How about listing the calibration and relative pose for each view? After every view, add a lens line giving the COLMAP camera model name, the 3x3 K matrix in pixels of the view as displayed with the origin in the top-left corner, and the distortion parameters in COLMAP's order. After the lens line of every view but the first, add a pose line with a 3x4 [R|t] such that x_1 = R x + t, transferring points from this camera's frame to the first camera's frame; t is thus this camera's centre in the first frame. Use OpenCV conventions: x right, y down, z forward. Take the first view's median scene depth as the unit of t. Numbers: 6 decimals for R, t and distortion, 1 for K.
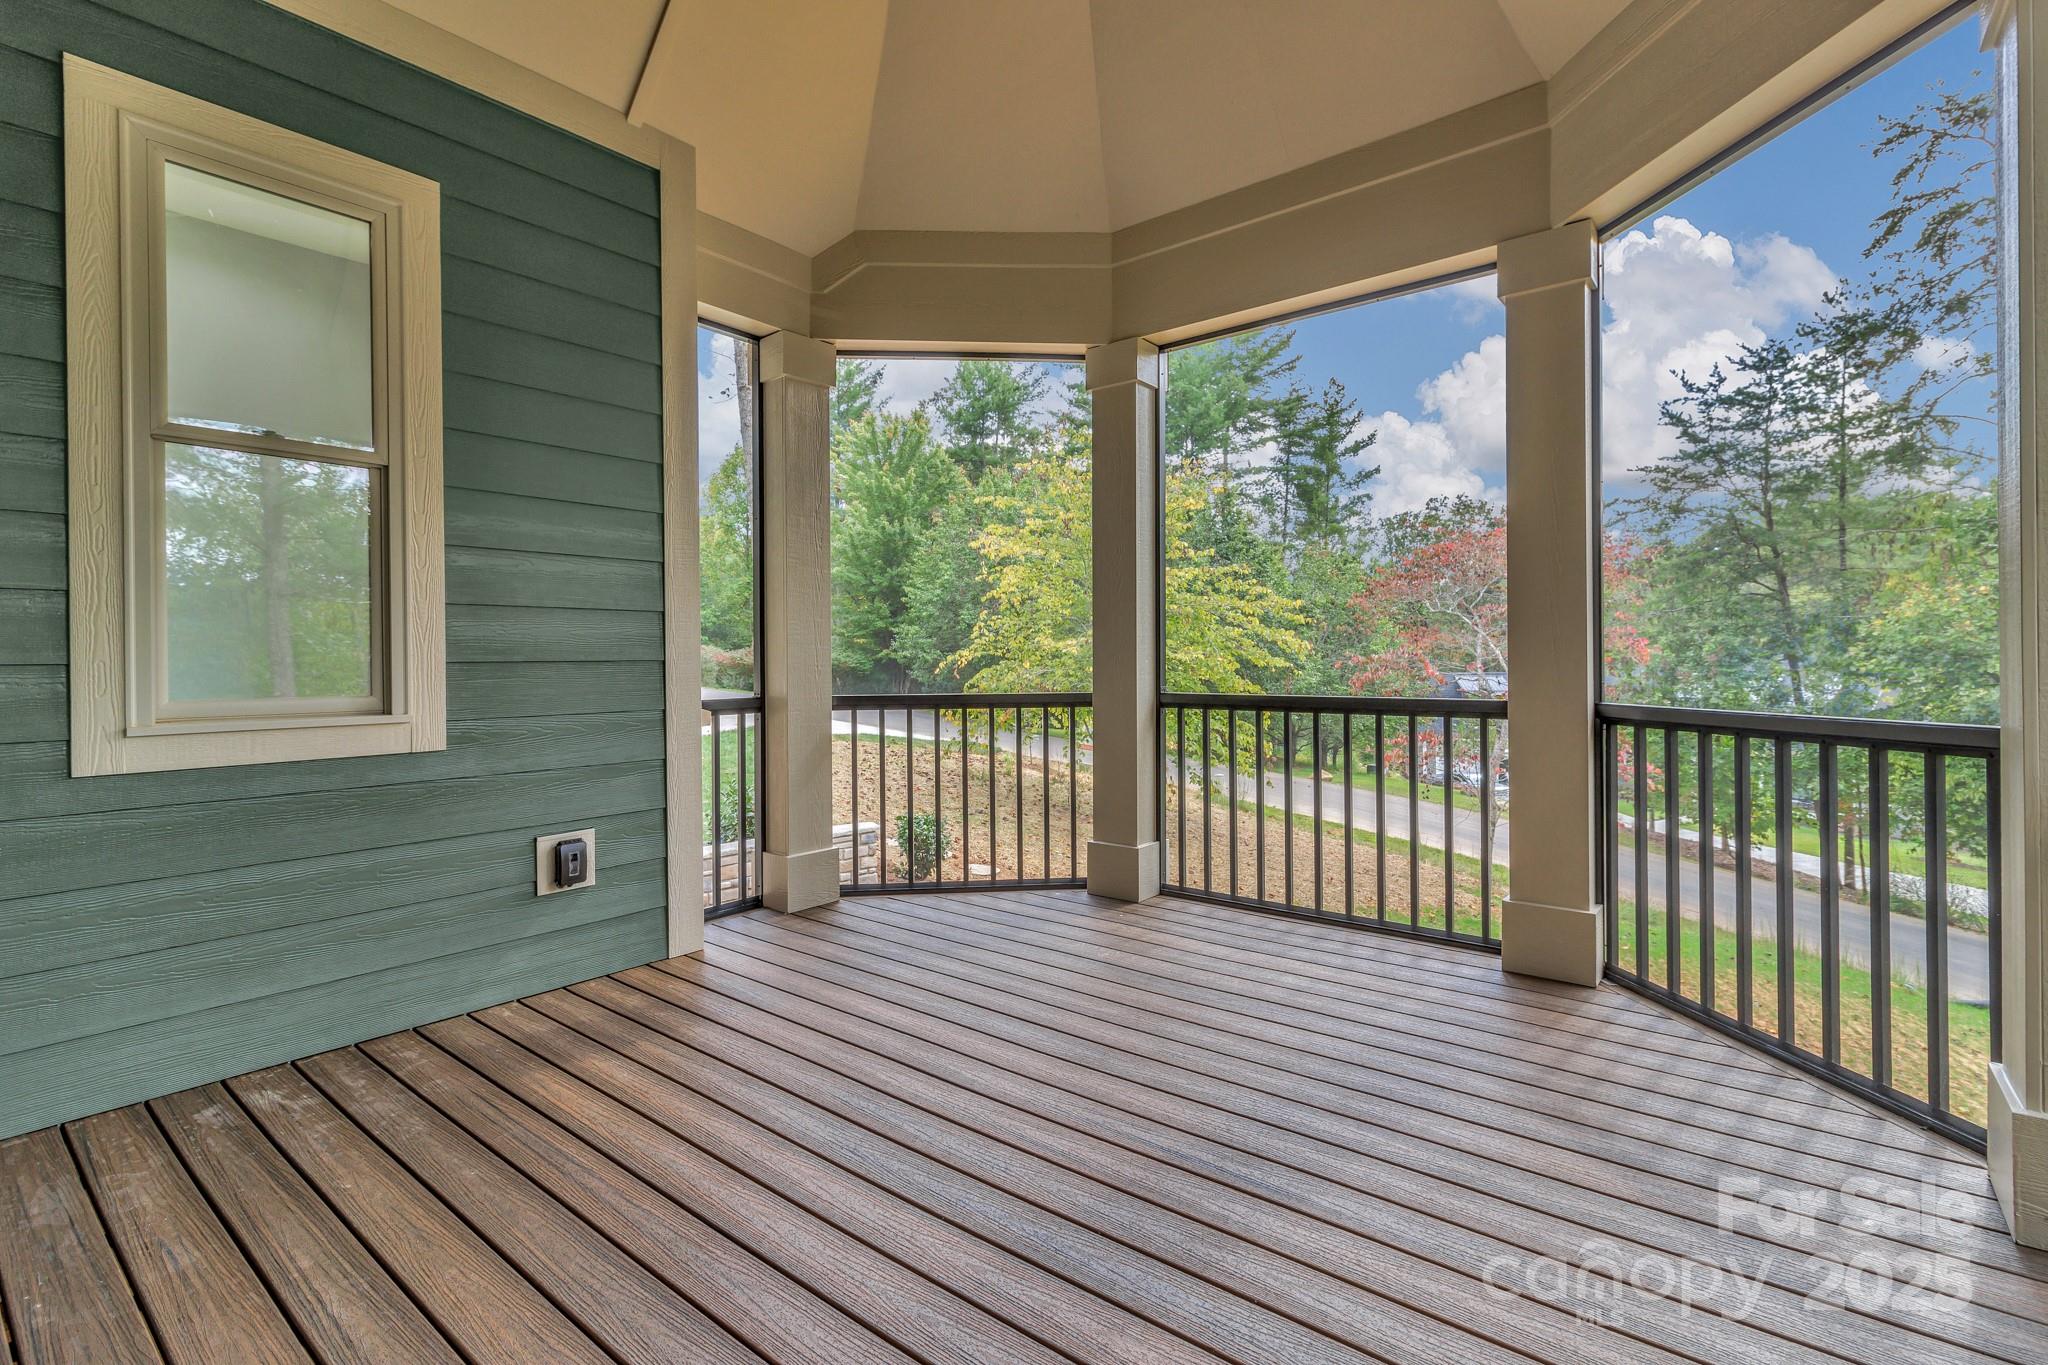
lens RADIAL K [[950.8, 0, 1030.7], [0, 950.8, 660.9], [0, 0, 1]] dist [0.000748, 0.000158]
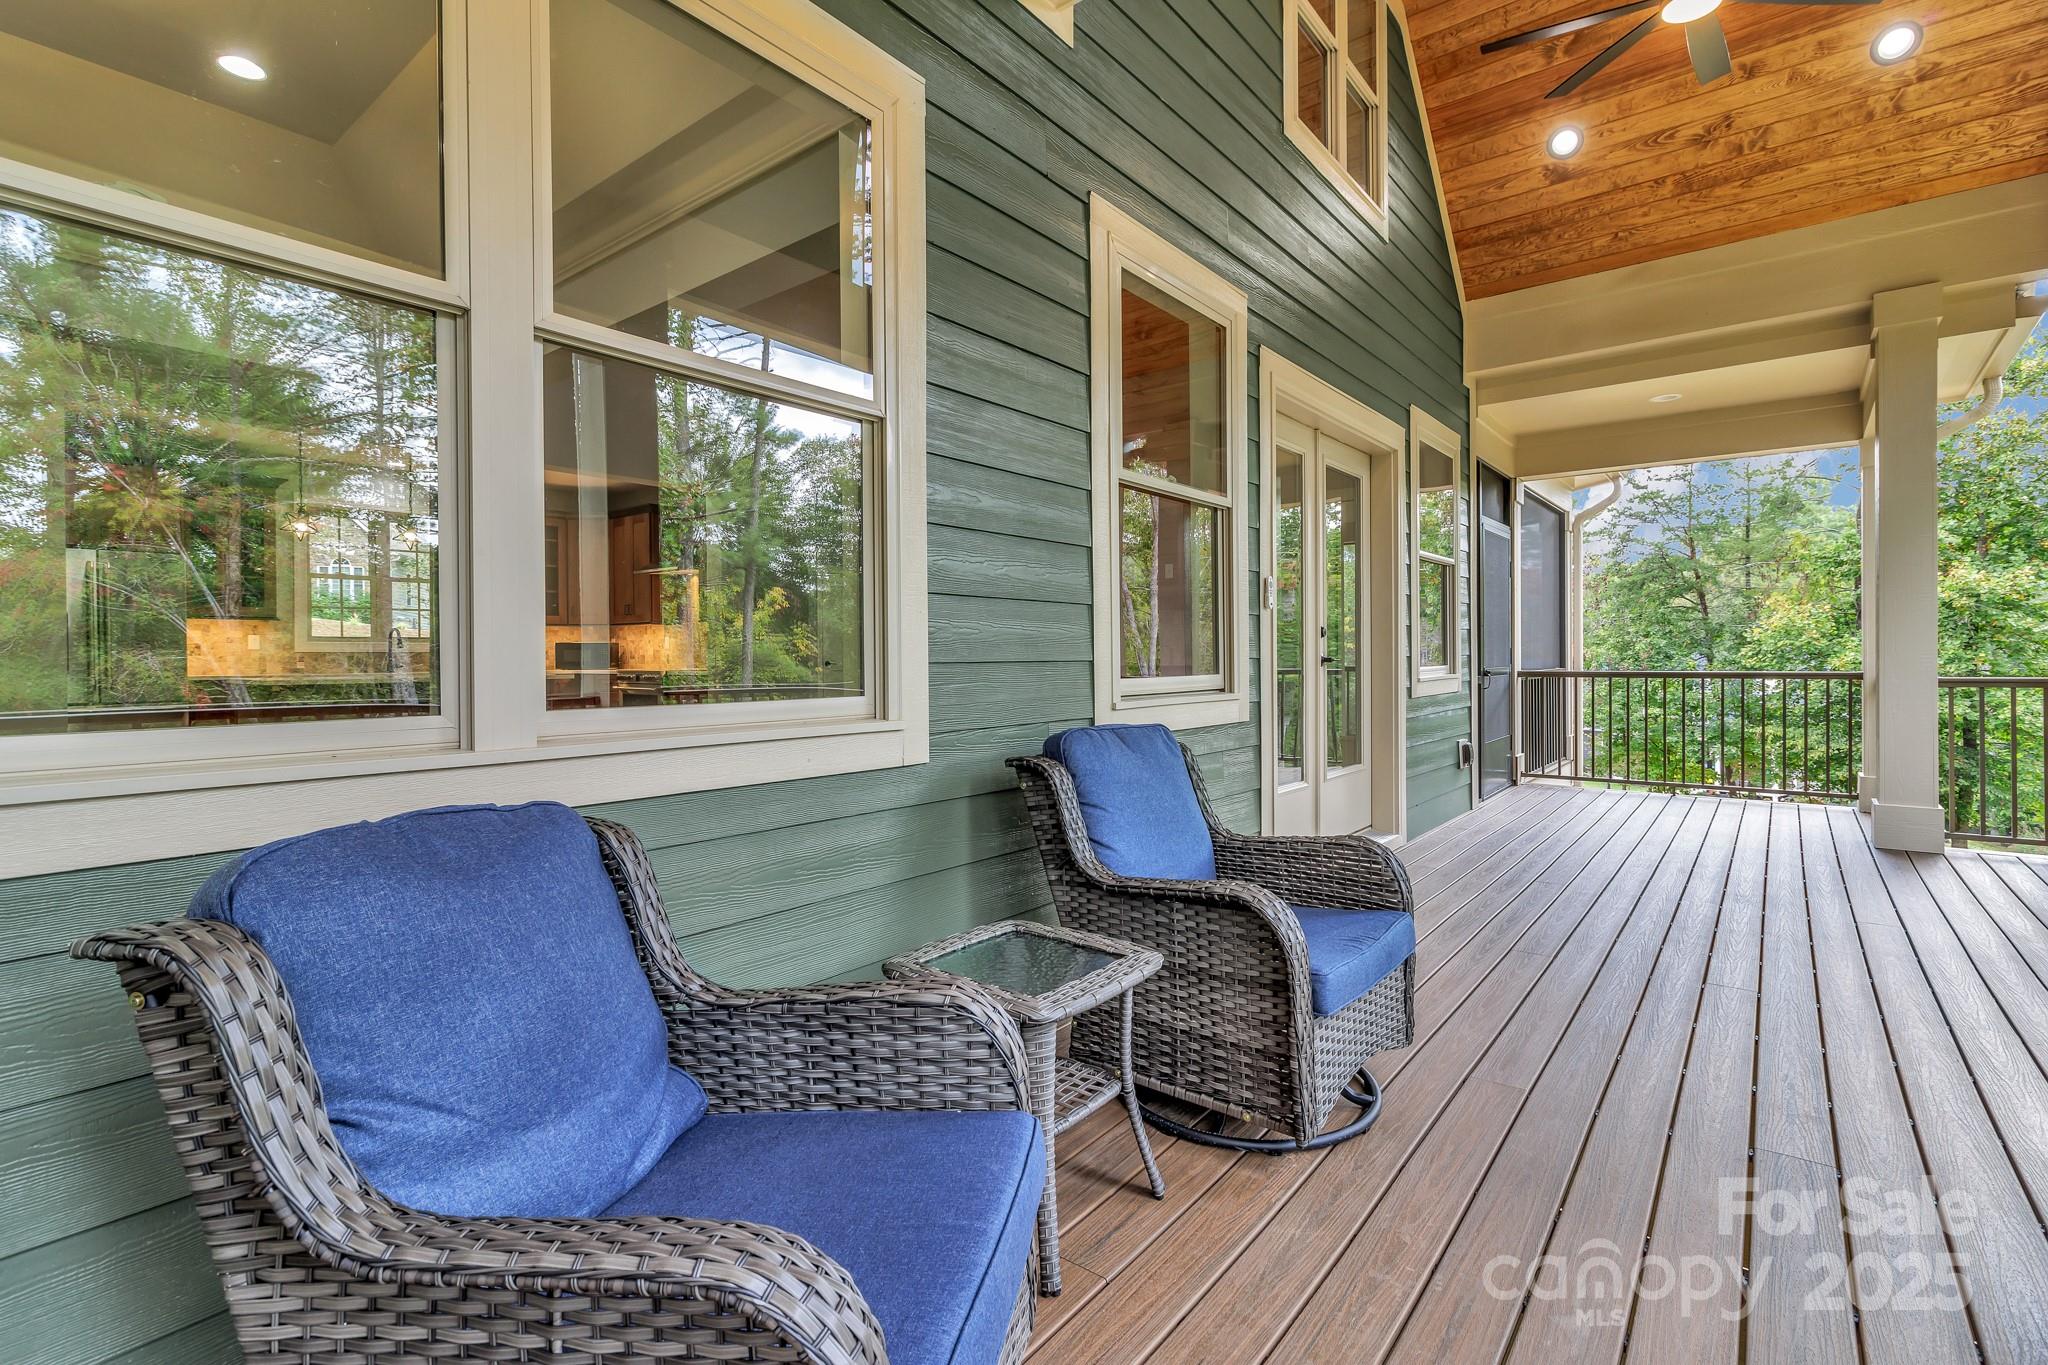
lens RADIAL K [[950.8, 0, 1030.7], [0, 950.8, 660.9], [0, 0, 1]] dist [0.000748, 0.000158]
pose [[0.927188, 0.000051, 0.374596, -0.565972], [-0.001126, 0.999996, 0.002650, 0.001450], [-0.374594, -0.002878, 0.927184, 0.123063]]
